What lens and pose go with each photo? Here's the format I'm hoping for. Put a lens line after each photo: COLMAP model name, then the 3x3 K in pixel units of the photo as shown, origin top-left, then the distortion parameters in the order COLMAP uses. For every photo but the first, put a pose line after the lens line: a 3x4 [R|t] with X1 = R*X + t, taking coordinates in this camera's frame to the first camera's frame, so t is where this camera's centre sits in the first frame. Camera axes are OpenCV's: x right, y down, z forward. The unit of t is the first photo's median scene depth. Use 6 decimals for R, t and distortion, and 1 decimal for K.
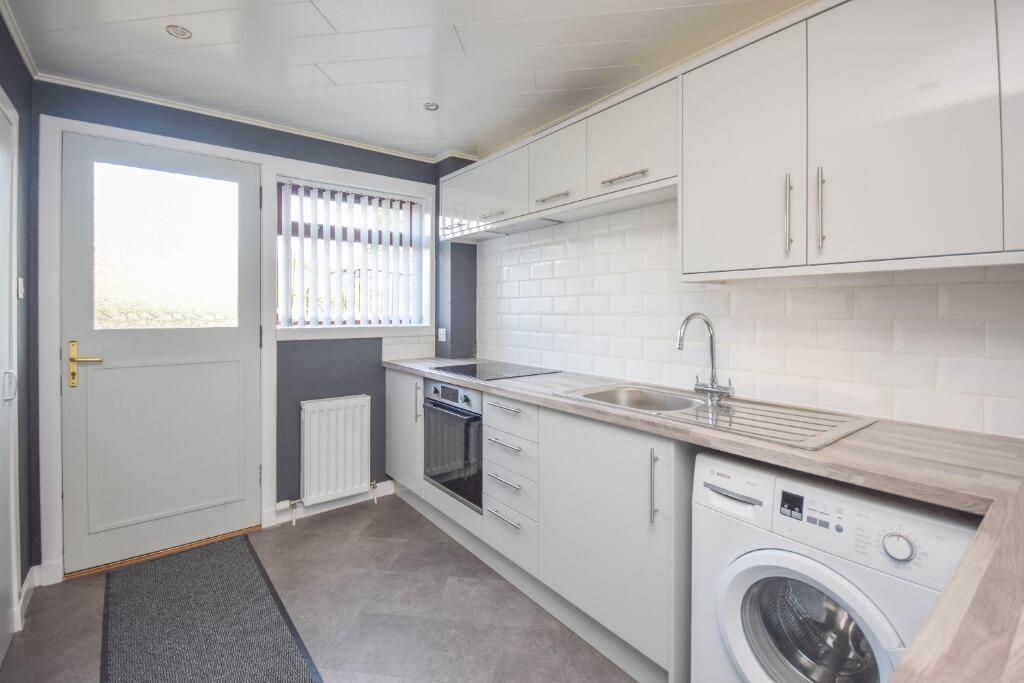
lens RADIAL K [[427.7, 0, 510.0], [0, 427.7, 310.5], [0, 0, 1]] dist [-0.000323, -0.000017]
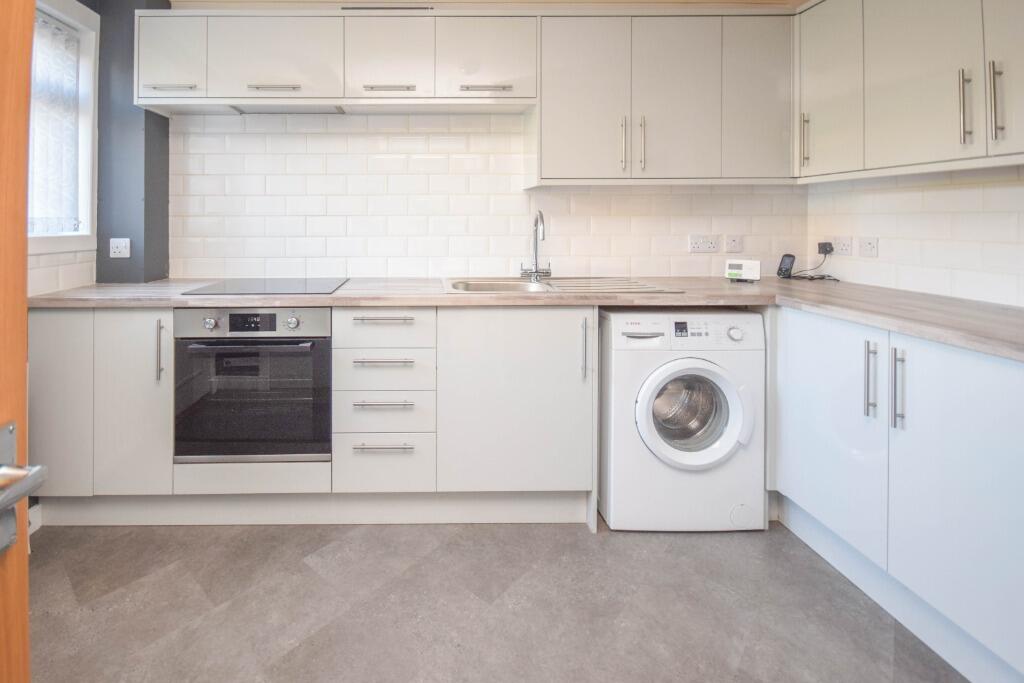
lens RADIAL K [[464.1, 0, 399.5], [0, 464.1, 217.5], [0, 0, 1]] dist [0.002589, -0.000121]
pose [[0.644984, 0.005241, 0.764178, -0.653356], [0.001140, 0.999969, -0.007820, 0.026221], [-0.764195, 0.005915, 0.644958, 0.334577]]
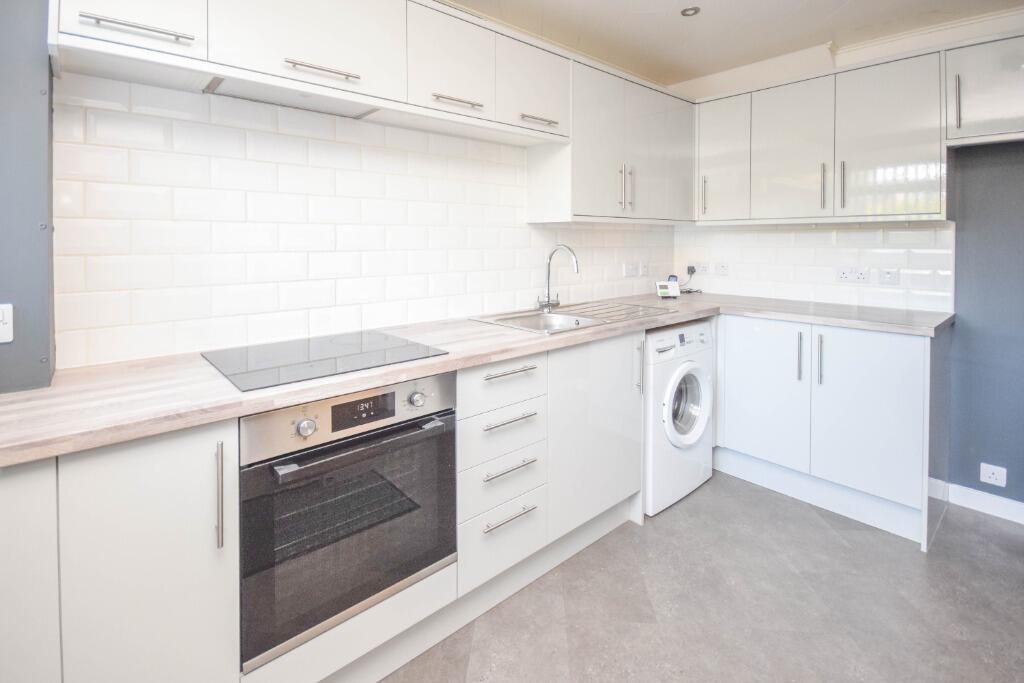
lens RADIAL K [[480.4, 0, 460.3], [0, 480.4, 251.4], [0, 0, 1]] dist [0.009865, -0.009279]
pose [[0.012416, -0.017728, 0.999766, -0.785590], [0.004222, 0.999835, 0.017677, -0.002424], [-0.999914, 0.004001, 0.012489, 0.984047]]
